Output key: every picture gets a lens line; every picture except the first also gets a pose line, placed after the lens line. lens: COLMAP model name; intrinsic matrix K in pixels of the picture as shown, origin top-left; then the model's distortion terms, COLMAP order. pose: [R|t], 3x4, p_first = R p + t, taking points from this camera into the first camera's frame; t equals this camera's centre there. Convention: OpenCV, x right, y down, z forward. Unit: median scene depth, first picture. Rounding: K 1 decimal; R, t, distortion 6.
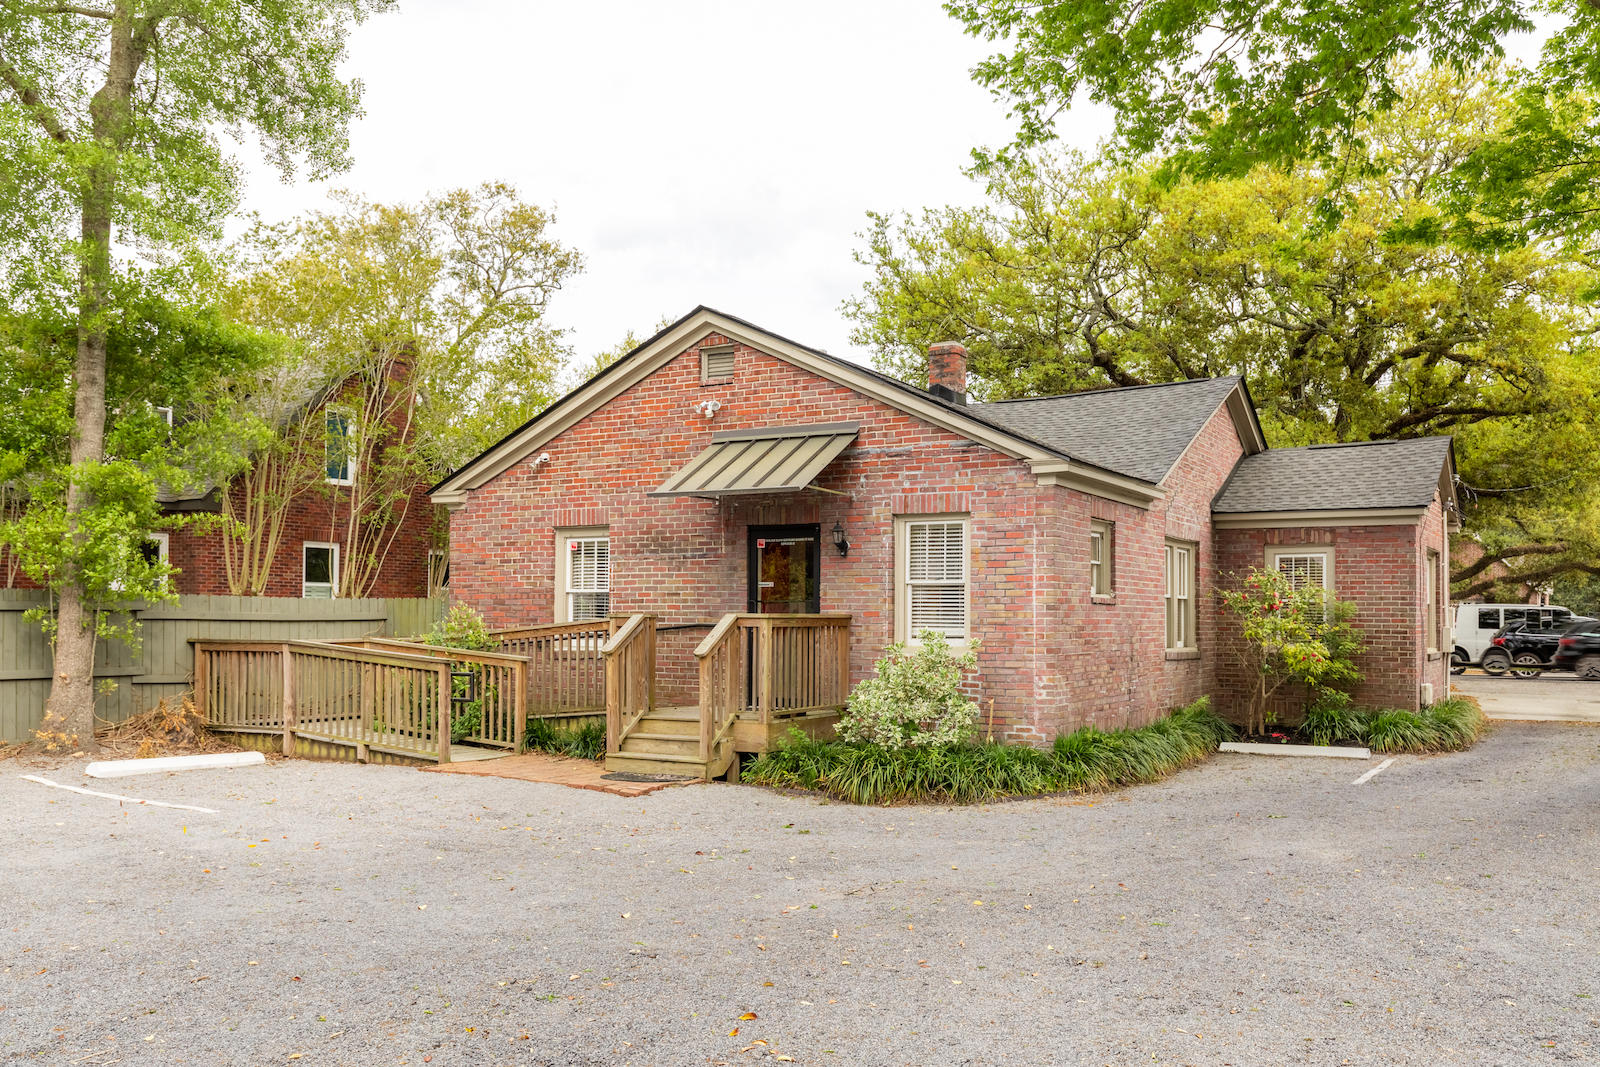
lens RADIAL K [[1424.5, 0, 800.6], [0, 1424.5, 537.4], [0, 0, 1]] dist [0.011559, -0.002053]
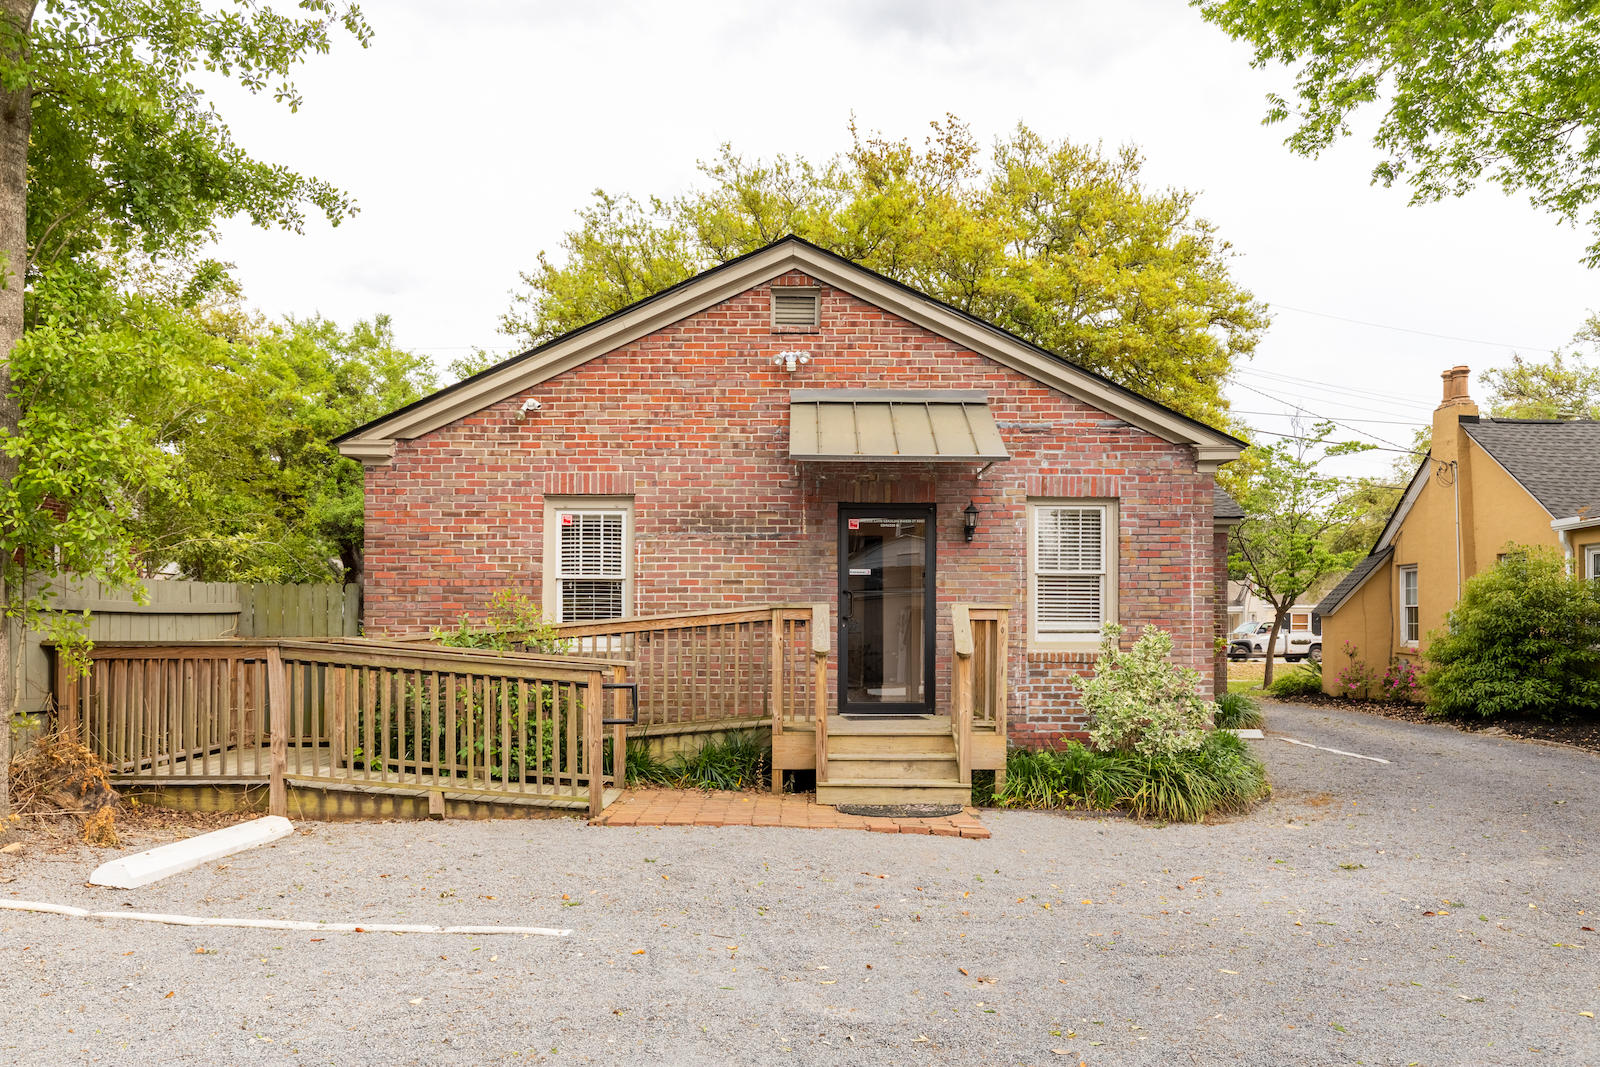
lens RADIAL K [[1212.8, 0, 817.8], [0, 1212.8, 583.7], [0, 0, 1]] dist [0.005057, -0.000526]
pose [[0.859966, 0.014611, 0.510143, -0.410928], [-0.029360, 0.999351, 0.020871, 0.025058], [-0.509506, -0.032926, 0.859837, 0.374630]]
